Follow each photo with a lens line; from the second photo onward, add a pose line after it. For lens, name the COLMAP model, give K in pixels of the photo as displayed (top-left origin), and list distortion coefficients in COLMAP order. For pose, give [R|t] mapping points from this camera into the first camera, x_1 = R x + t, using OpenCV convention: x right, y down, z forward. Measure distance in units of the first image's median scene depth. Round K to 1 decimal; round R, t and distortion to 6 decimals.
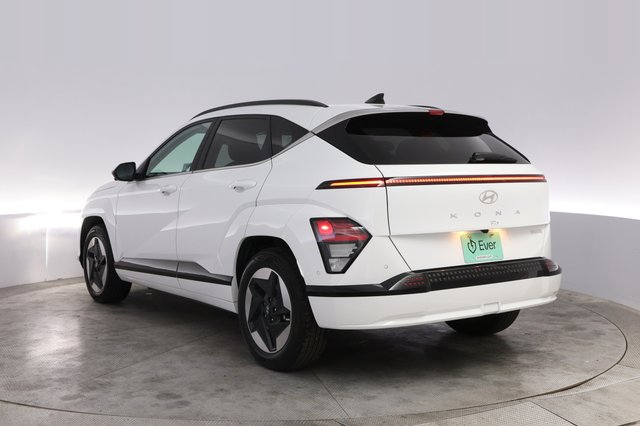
lens RADIAL K [[549.6, 0, 320.0], [0, 549.6, 213.0], [0, 0, 1]] dist [0.053877, -0.000388]
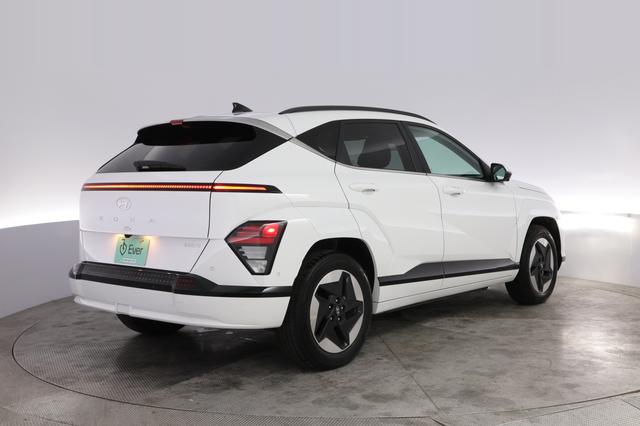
lens RADIAL K [[547.4, 0, 320.0], [0, 547.4, 213.0], [0, 0, 1]] dist [0.002983, 0.000421]
pose [[0.623860, 0.062754, -0.779013, 1.335664], [-0.060109, 0.997671, 0.032230, -0.066719], [0.779221, 0.026718, 0.626179, 0.631698]]
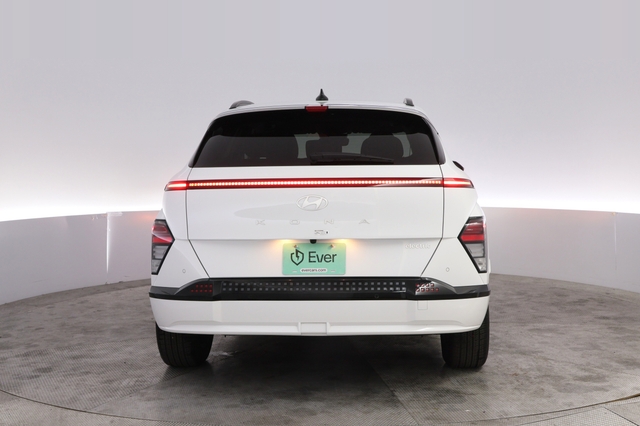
lens RADIAL K [[594.3, 0, 320.0], [0, 594.3, 213.0], [0, 0, 1]] dist [0.006565, 0.004047]
pose [[0.903623, 0.037404, -0.426693, 0.714324], [-0.036400, 0.999282, 0.010513, -0.023552], [0.426780, 0.006031, 0.904335, 0.131058]]
